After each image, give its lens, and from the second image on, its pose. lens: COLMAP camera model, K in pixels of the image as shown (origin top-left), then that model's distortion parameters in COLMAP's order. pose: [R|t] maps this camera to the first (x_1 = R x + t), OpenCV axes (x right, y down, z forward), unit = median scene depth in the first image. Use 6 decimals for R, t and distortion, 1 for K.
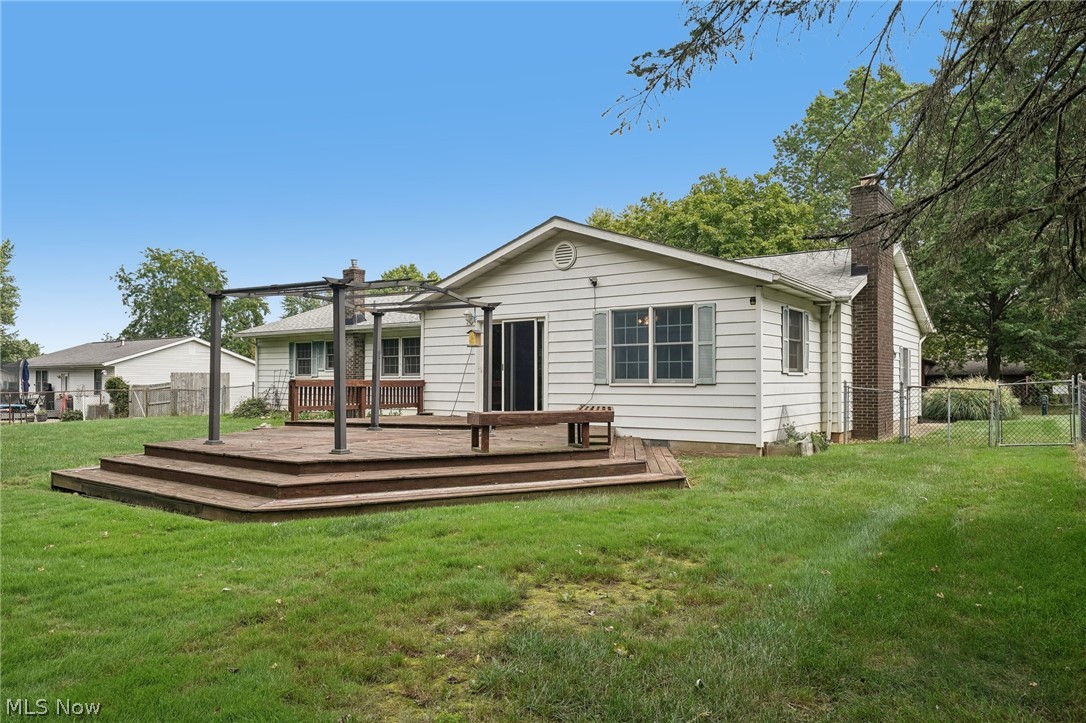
lens RADIAL K [[743.0, 0, 535.4], [0, 743.0, 364.4], [0, 0, 1]] dist [-0.011519, -0.003487]
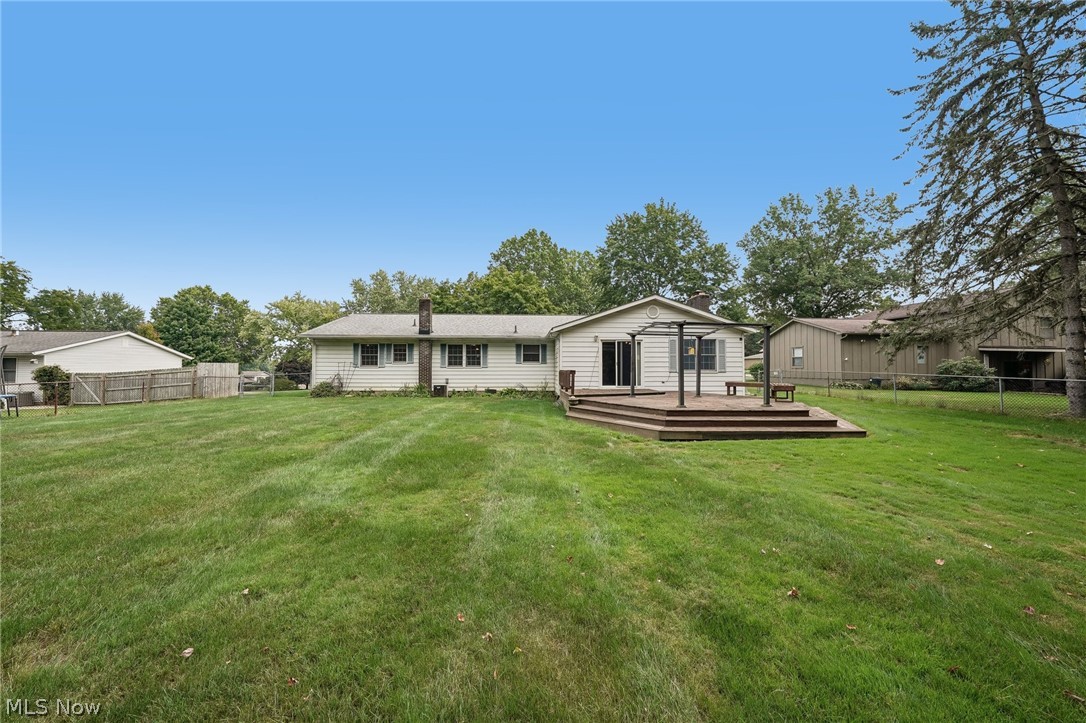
lens RADIAL K [[373.5, 0, 544.1], [0, 373.5, 367.2], [0, 0, 1]] dist [0.000298, 0.000359]
pose [[0.779080, 0.003819, 0.626913, -0.571674], [-0.015355, 0.999798, 0.012993, 0.002373], [-0.626736, -0.019749, 0.778981, 0.231832]]
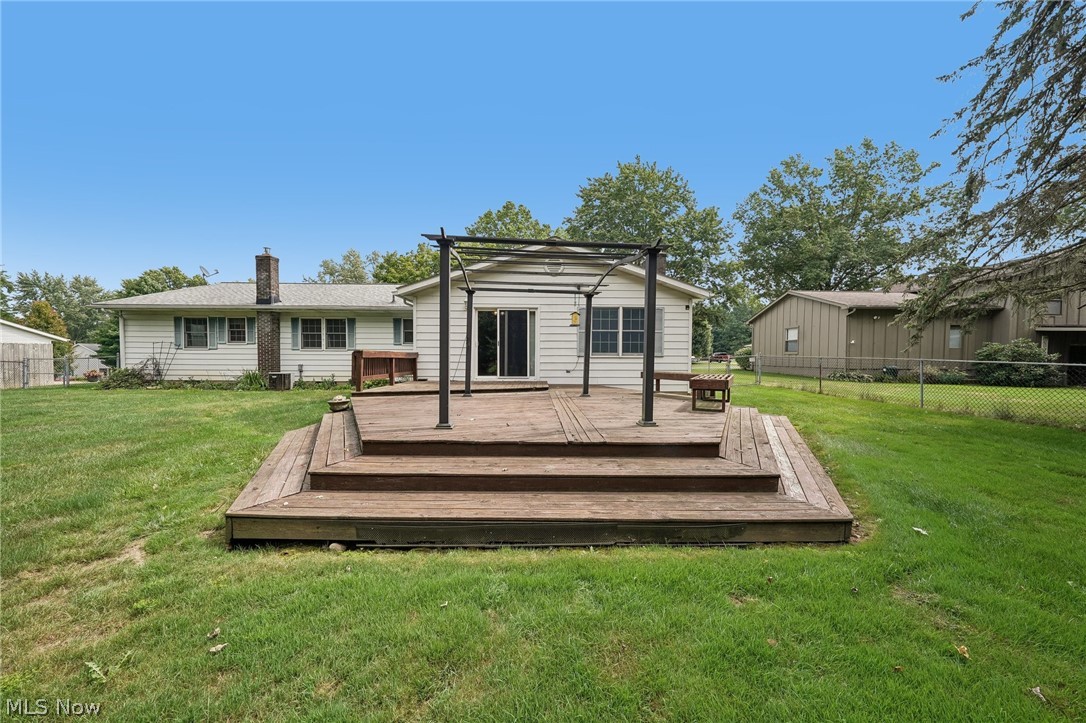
lens RADIAL K [[373.5, 0, 540.6], [0, 373.5, 370.5], [0, 0, 1]] dist [0.000298, 0.000359]
pose [[0.797010, -0.018391, 0.603686, -0.271869], [-0.018881, 0.998289, 0.055340, 0.009695], [-0.603671, -0.055505, 0.795299, 0.282107]]
